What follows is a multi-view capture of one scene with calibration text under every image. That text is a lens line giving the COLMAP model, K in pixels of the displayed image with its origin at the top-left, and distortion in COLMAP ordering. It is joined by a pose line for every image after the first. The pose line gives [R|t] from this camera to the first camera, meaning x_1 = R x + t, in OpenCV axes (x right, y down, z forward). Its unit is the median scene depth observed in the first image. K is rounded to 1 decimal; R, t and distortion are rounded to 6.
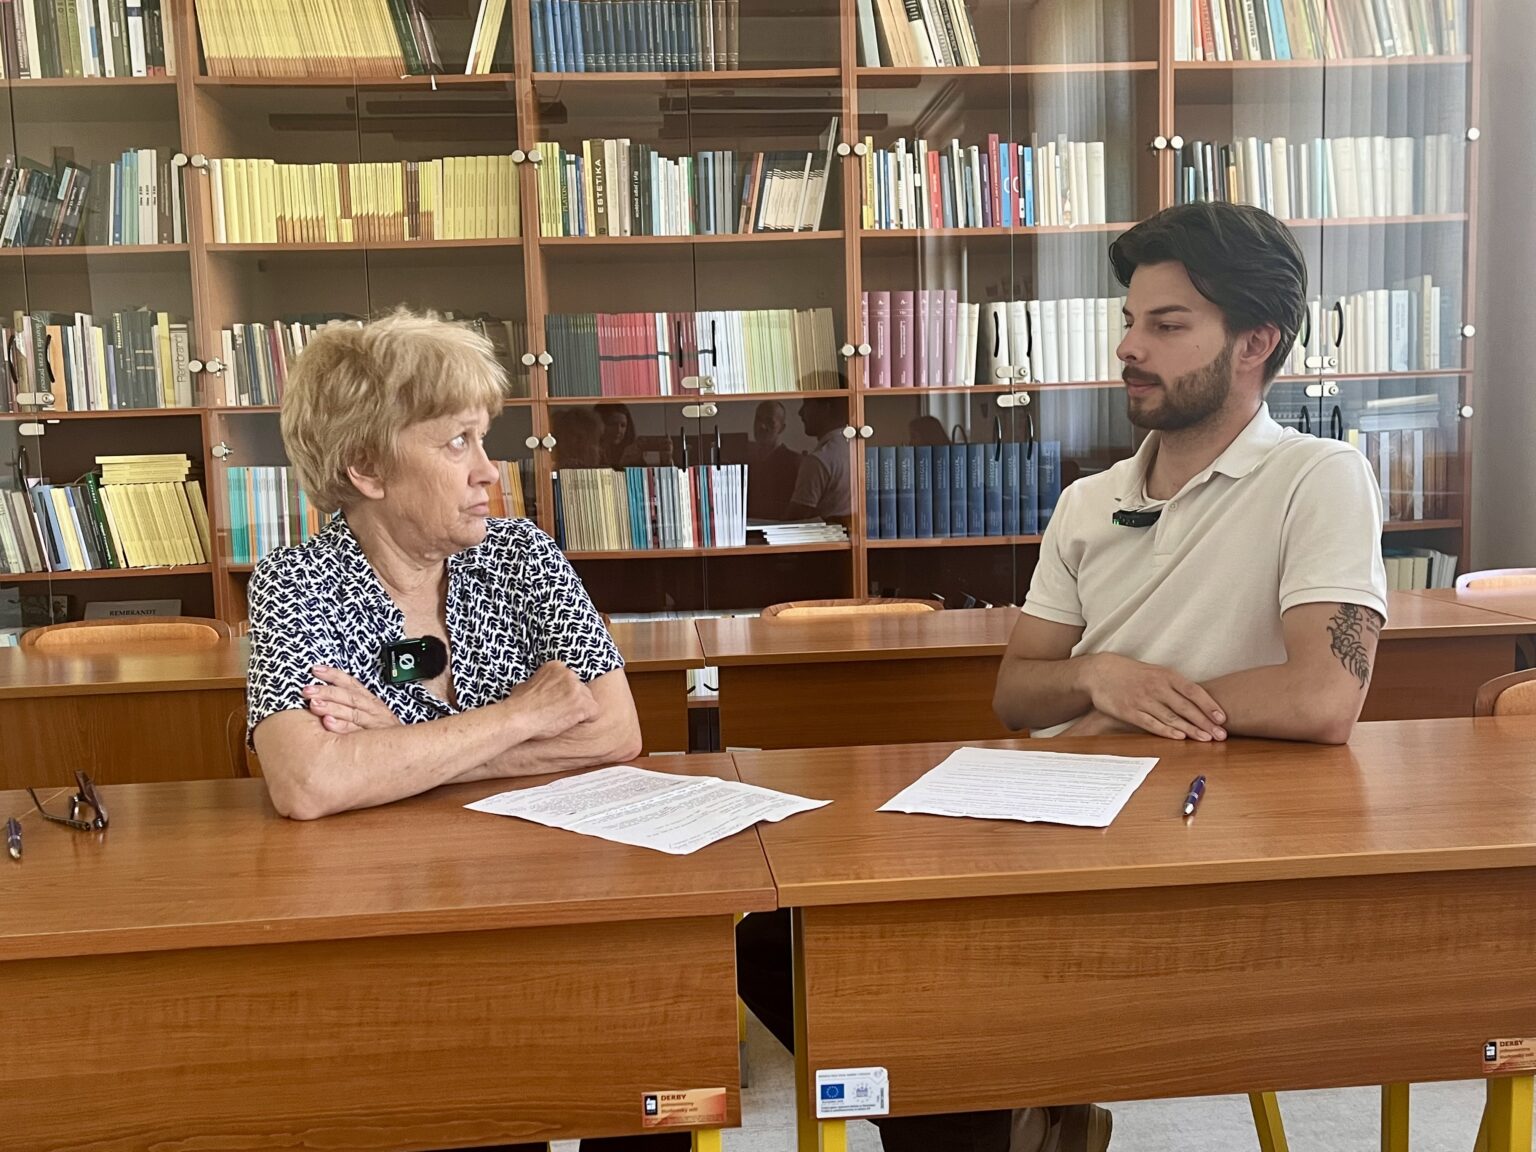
lens RADIAL K [[1479.0, 0, 758.3], [0, 1479.0, 580.9], [0, 0, 1]] dist [0.029841, 0.014595]
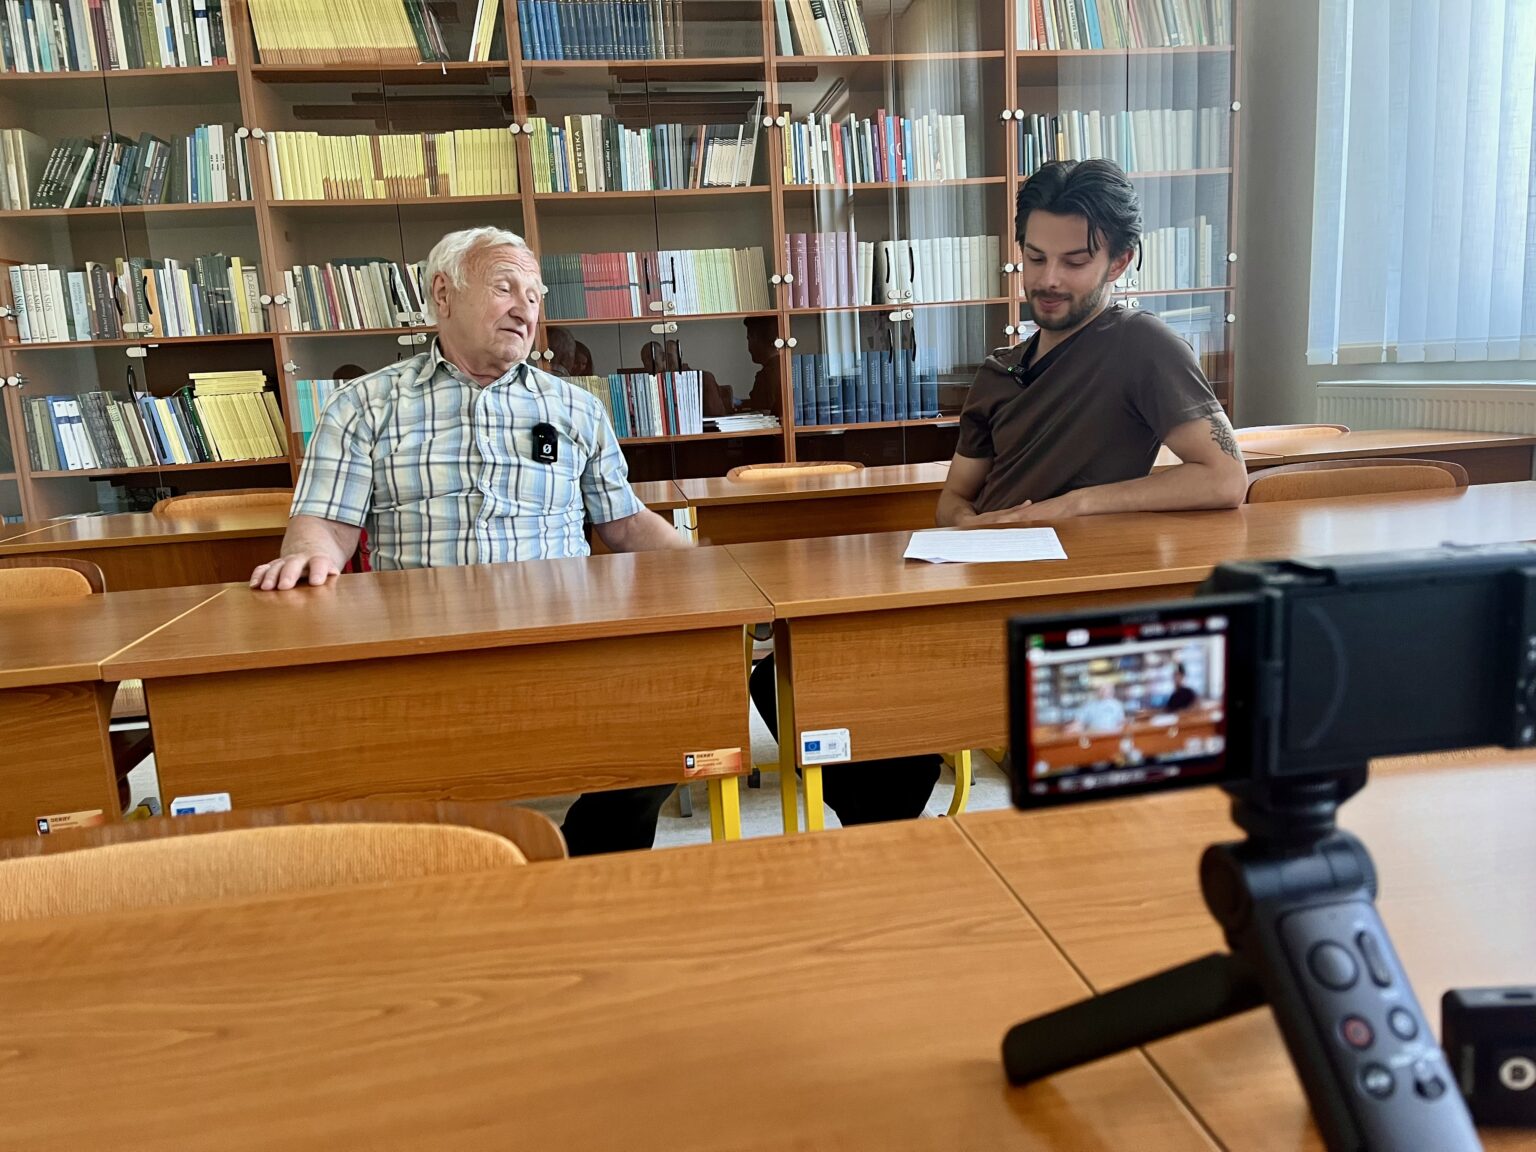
lens RADIAL K [[1142.3, 0, 777.9], [0, 1142.3, 577.4], [0, 0, 1]] dist [0.097900, -0.128699]
pose [[0.996884, -0.035960, 0.070212, -0.019145], [0.030476, 0.996513, 0.077676, 0.028578], [-0.072760, -0.075294, 0.994503, -0.038204]]
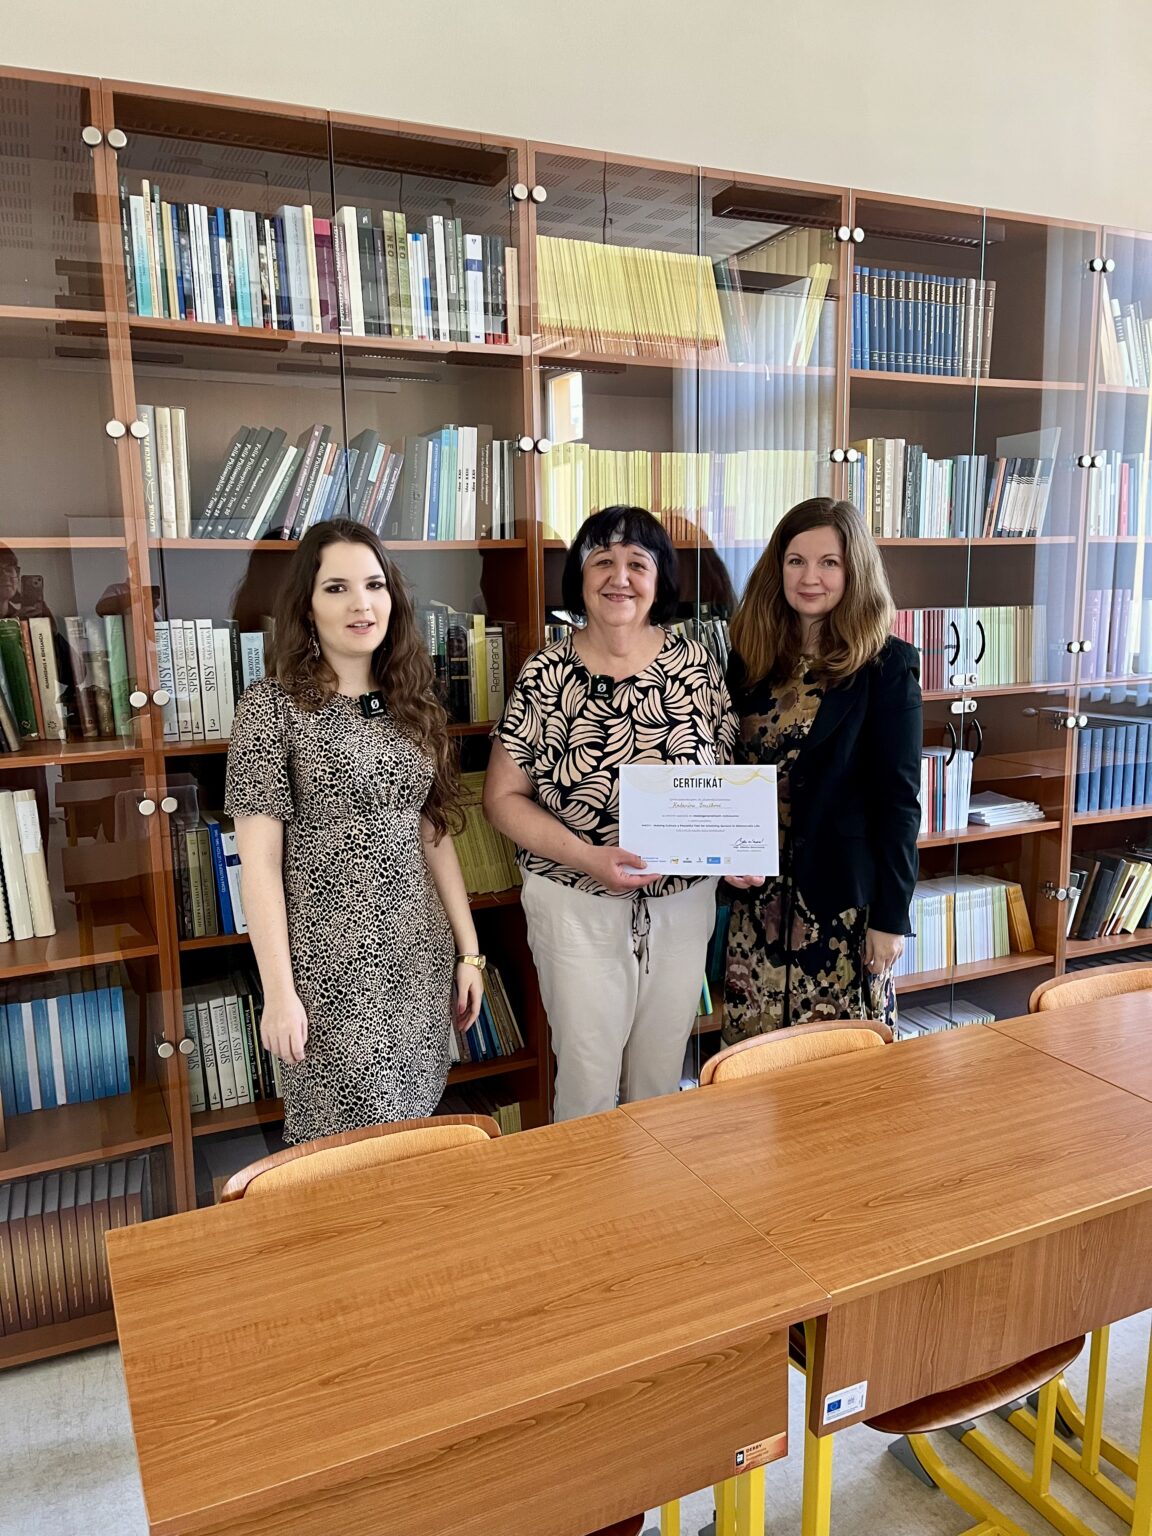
lens RADIAL K [[1158.5, 0, 576.0], [0, 1158.5, 768.0], [0, 0, 1]] dist [0.091797, -0.129993]
pose [[0.934181, -0.041930, 0.354327, -0.593278], [0.020084, 0.997676, 0.065111, -0.132751], [-0.356234, -0.053709, 0.932852, 0.329245]]
